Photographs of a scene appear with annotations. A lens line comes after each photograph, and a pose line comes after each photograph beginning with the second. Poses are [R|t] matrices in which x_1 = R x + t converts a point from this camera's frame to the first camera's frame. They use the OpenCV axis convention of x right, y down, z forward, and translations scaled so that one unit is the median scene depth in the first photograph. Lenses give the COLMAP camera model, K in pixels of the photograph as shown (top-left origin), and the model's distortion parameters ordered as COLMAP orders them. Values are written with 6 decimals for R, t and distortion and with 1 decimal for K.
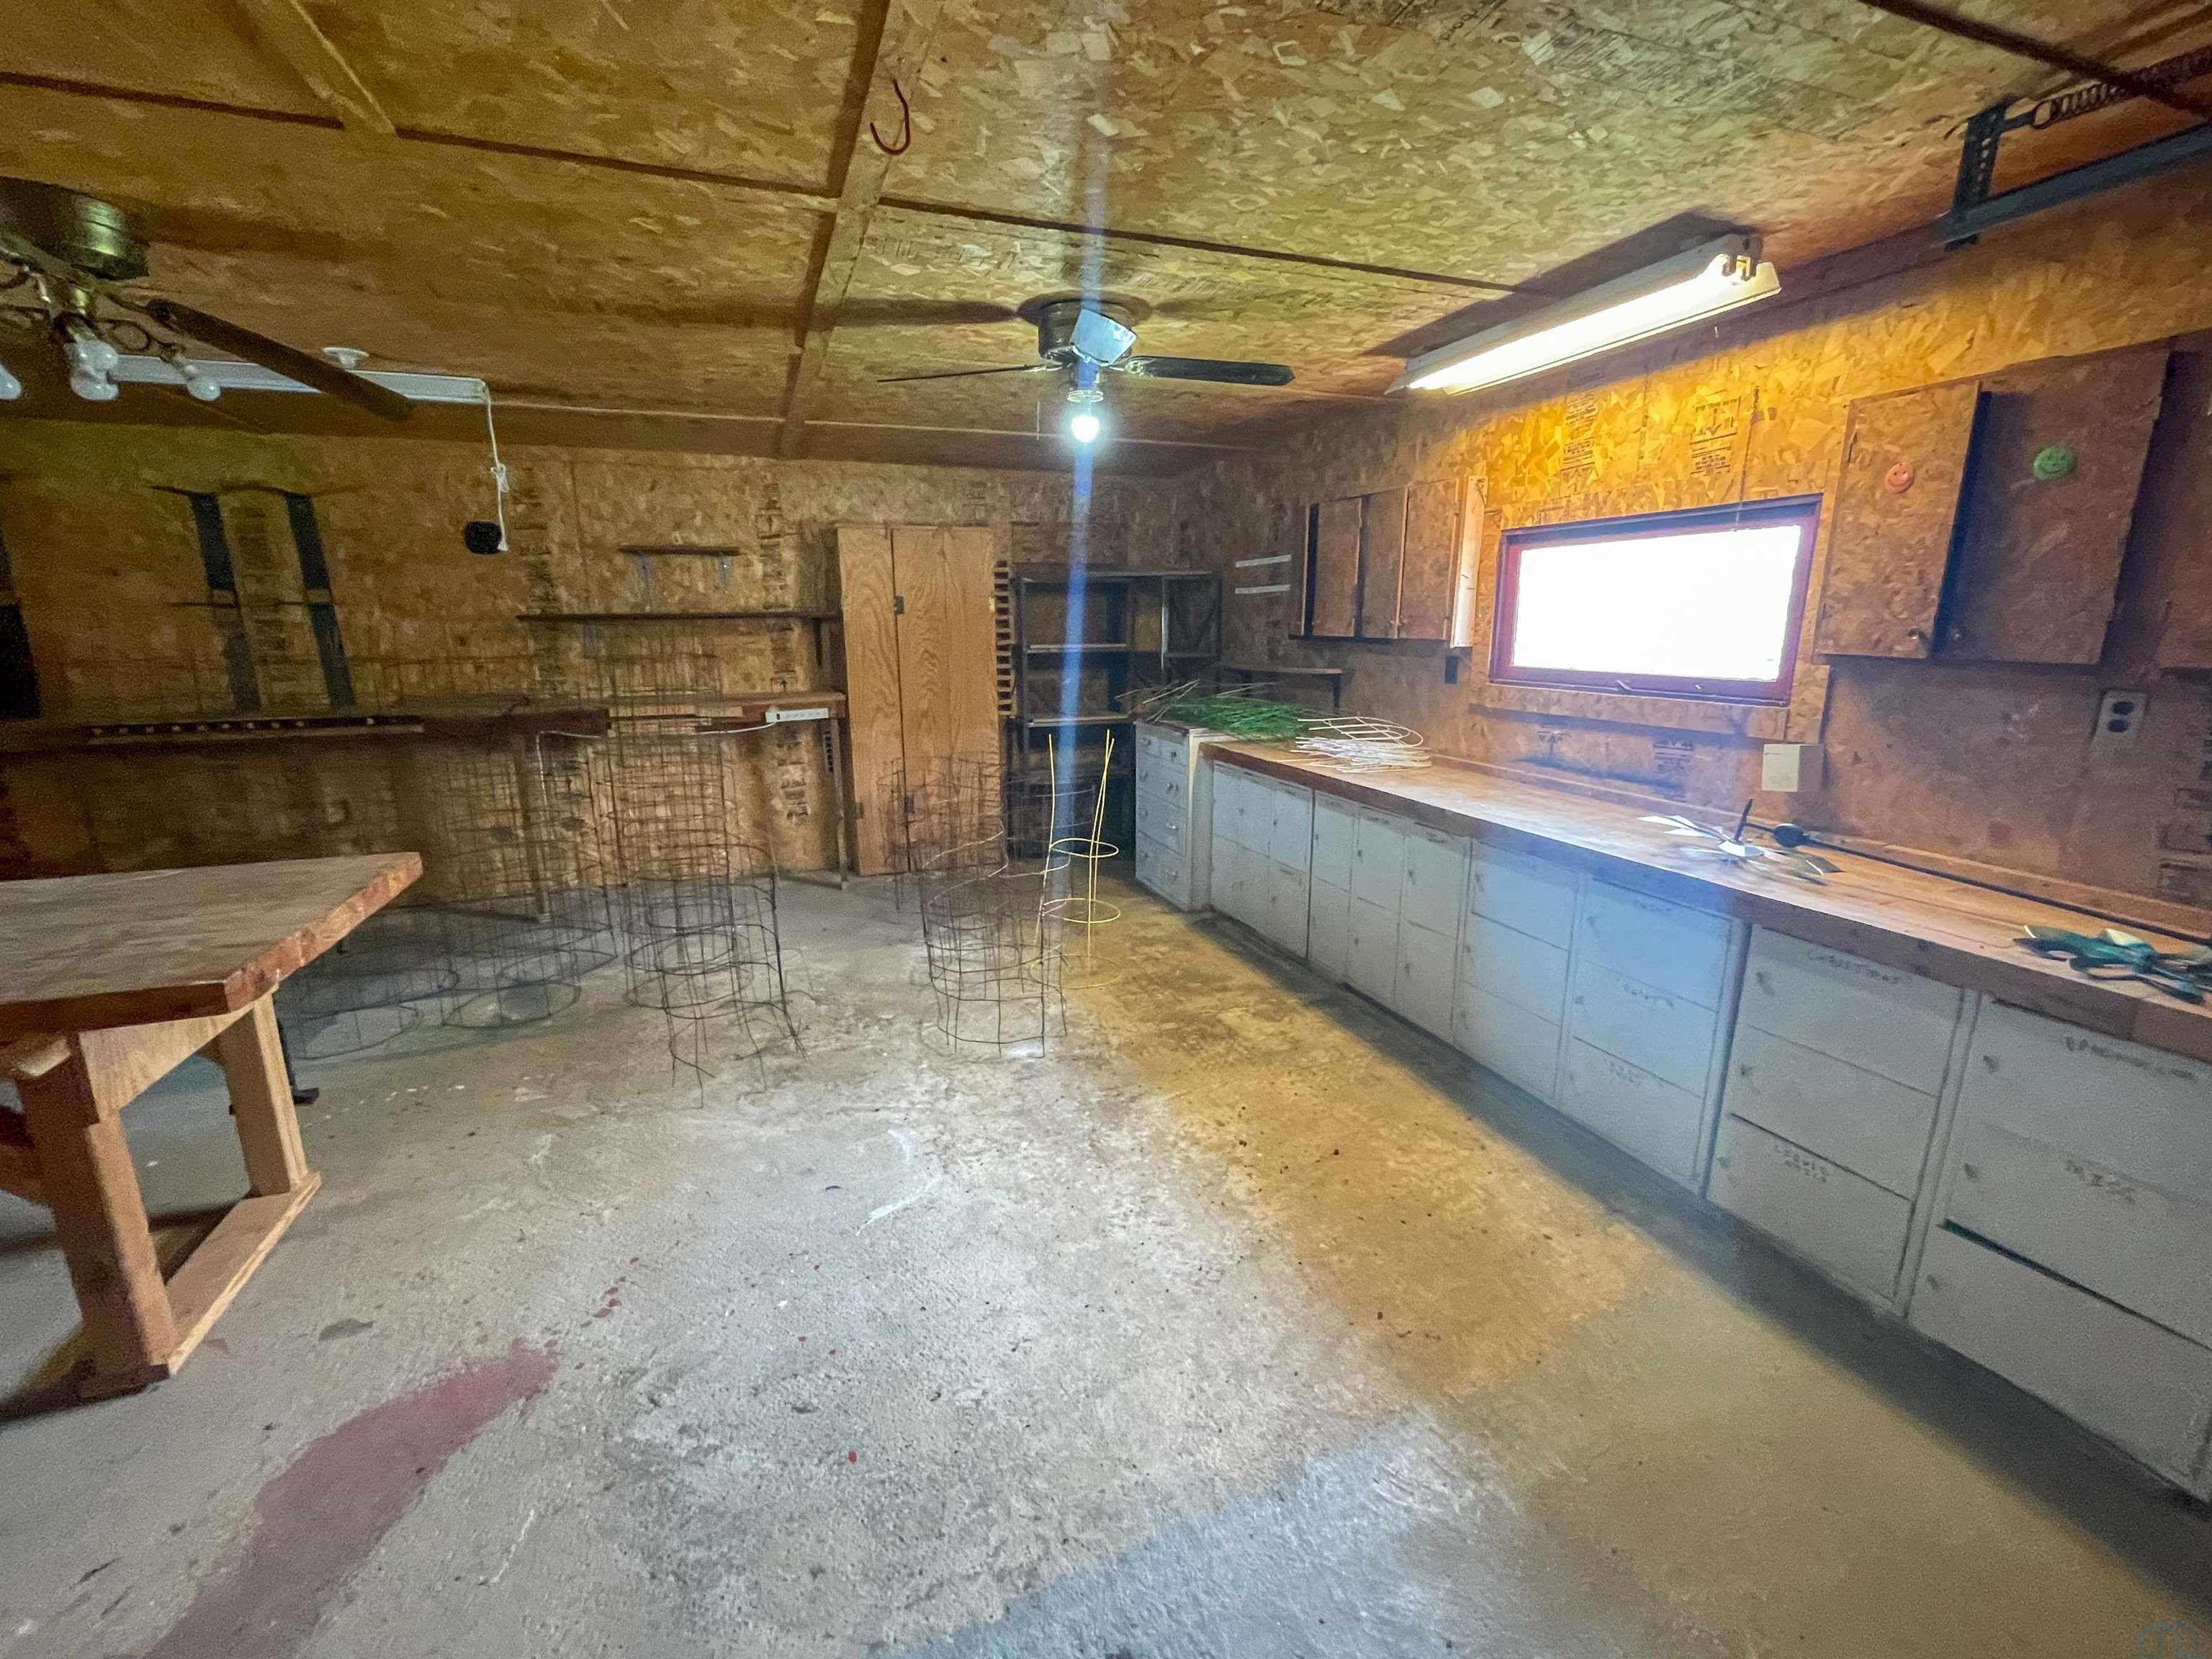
lens RADIAL K [[903.1, 0, 1097.9], [0, 903.1, 821.0], [0, 0, 1]] dist [-0.004159, 0.000824]
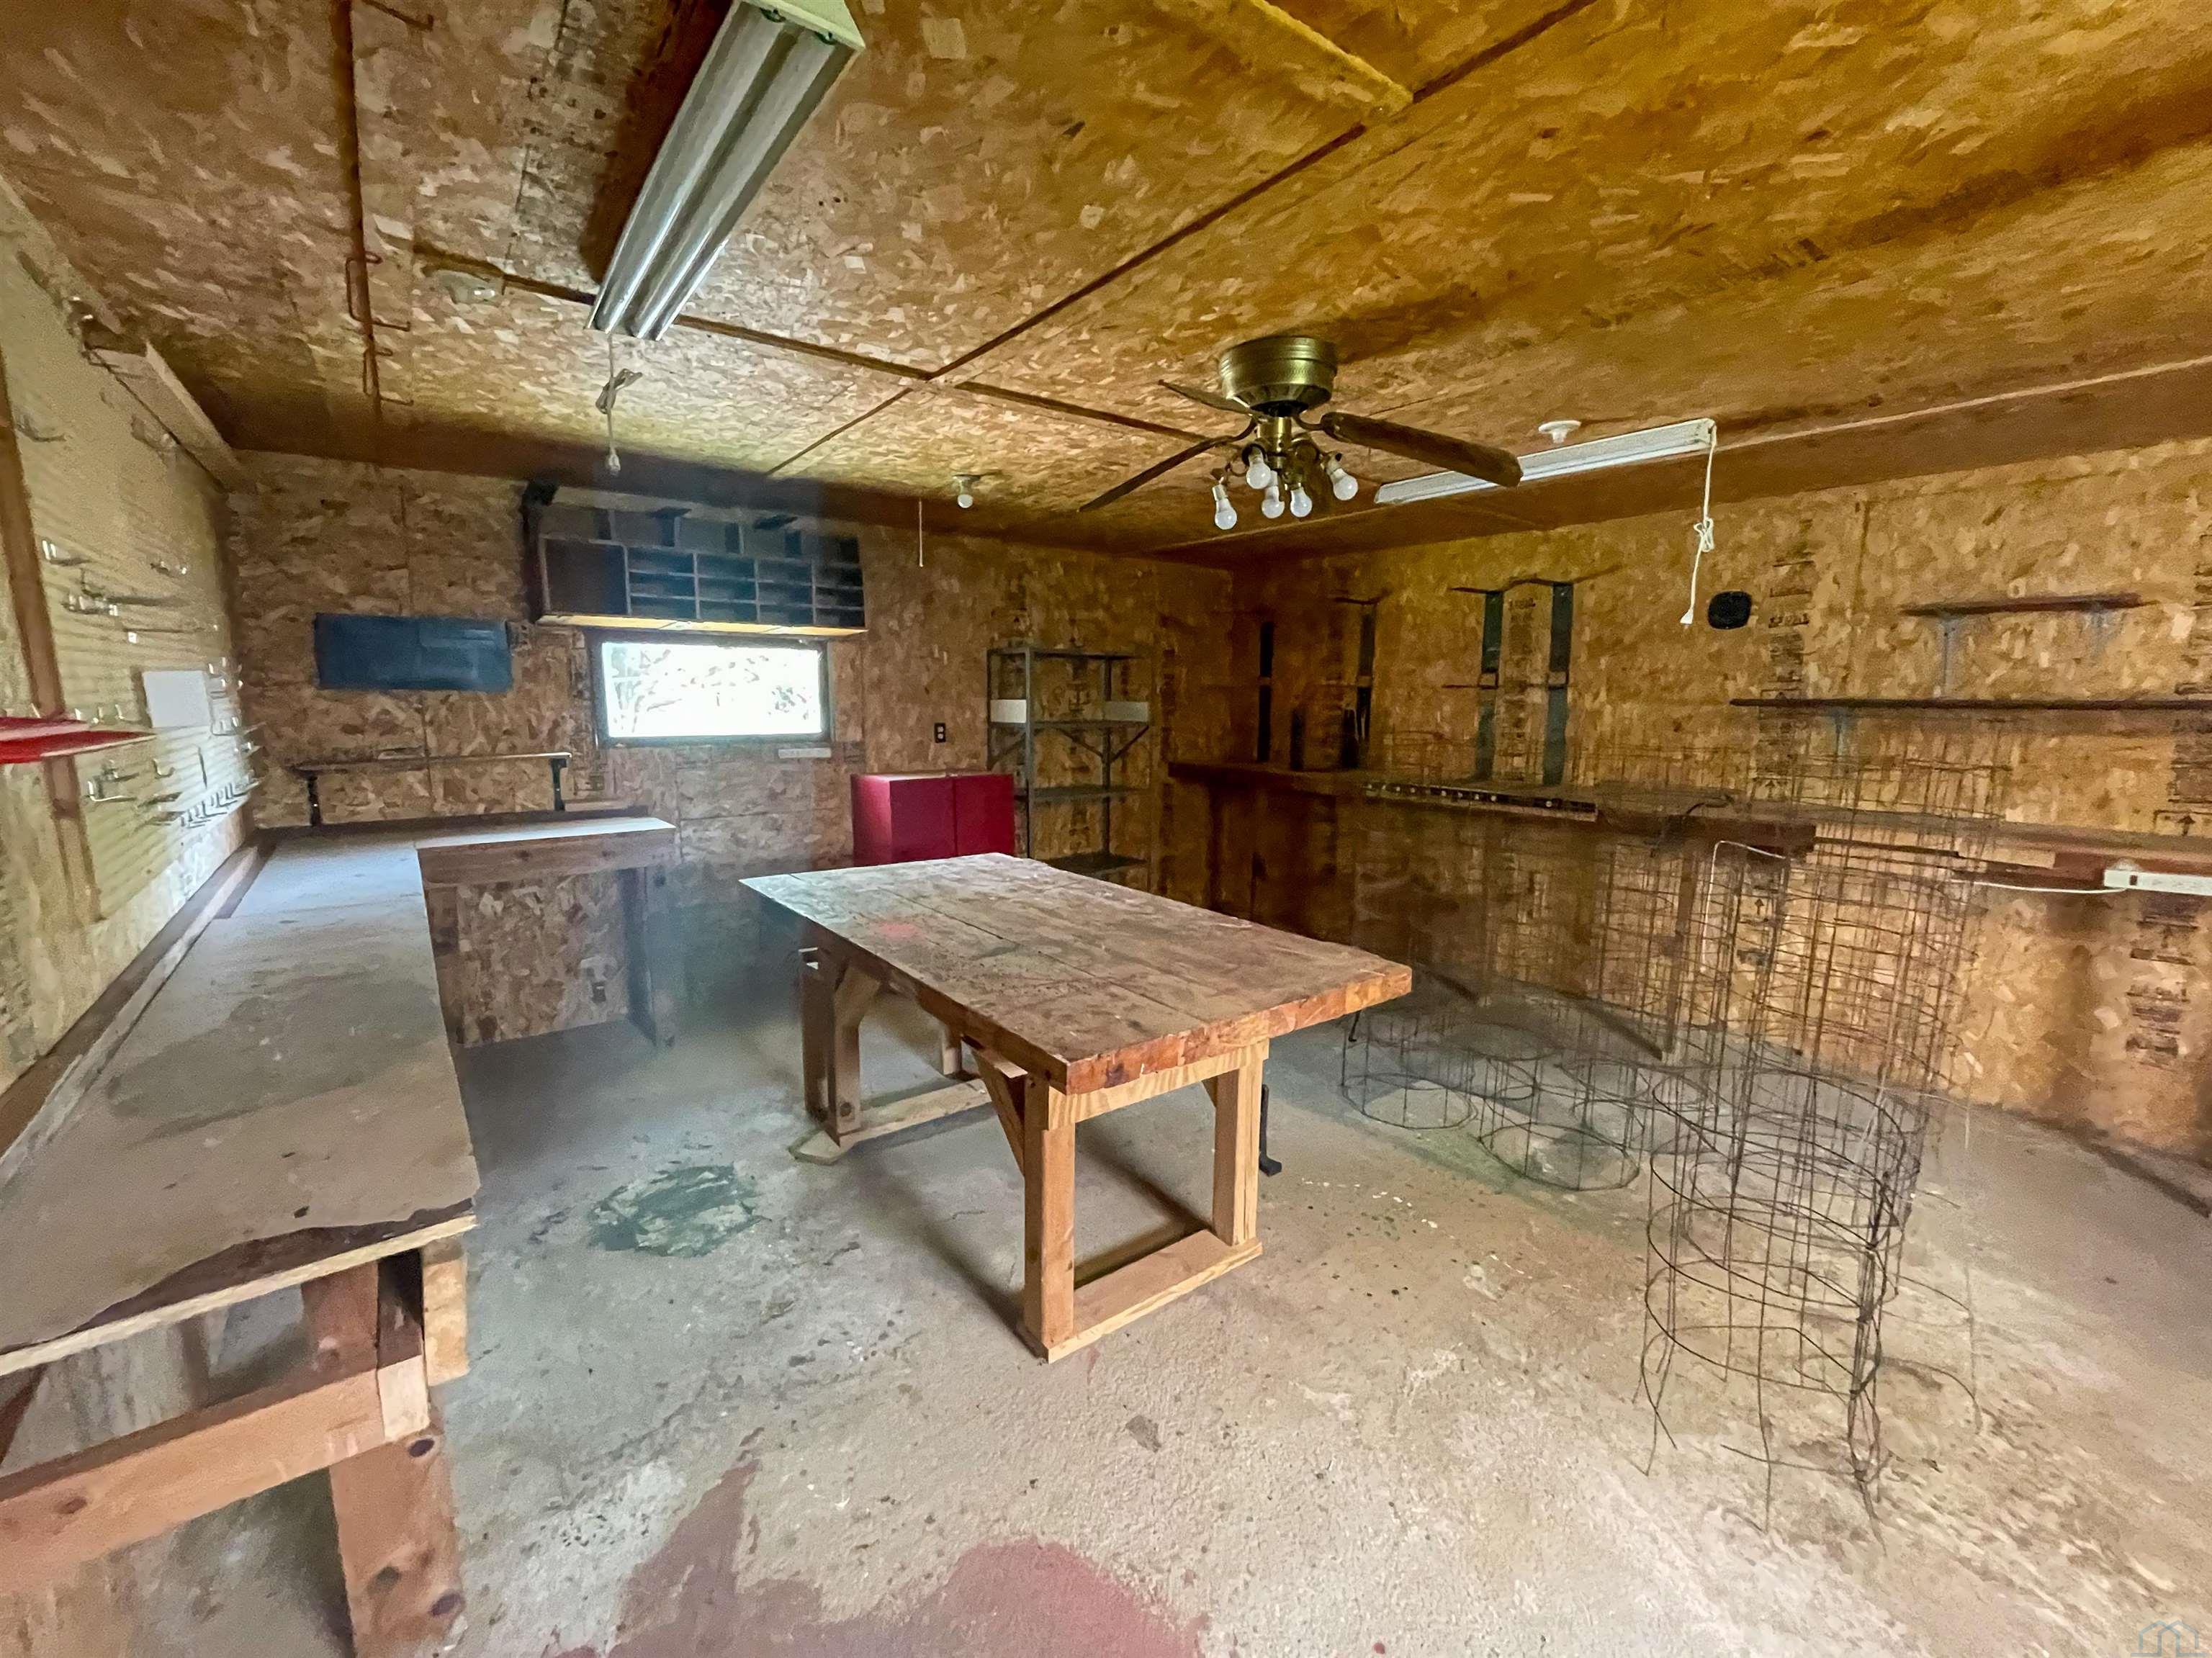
lens RADIAL K [[903.0, 0, 1113.6], [0, 903.0, 828.5], [0, 0, 1]] dist [-0.004159, 0.000824]
pose [[0.294995, 0.149717, -0.943696, -0.011263], [-0.217885, 0.972167, 0.086124, -0.058438], [0.930325, 0.180211, 0.319406, 0.219352]]
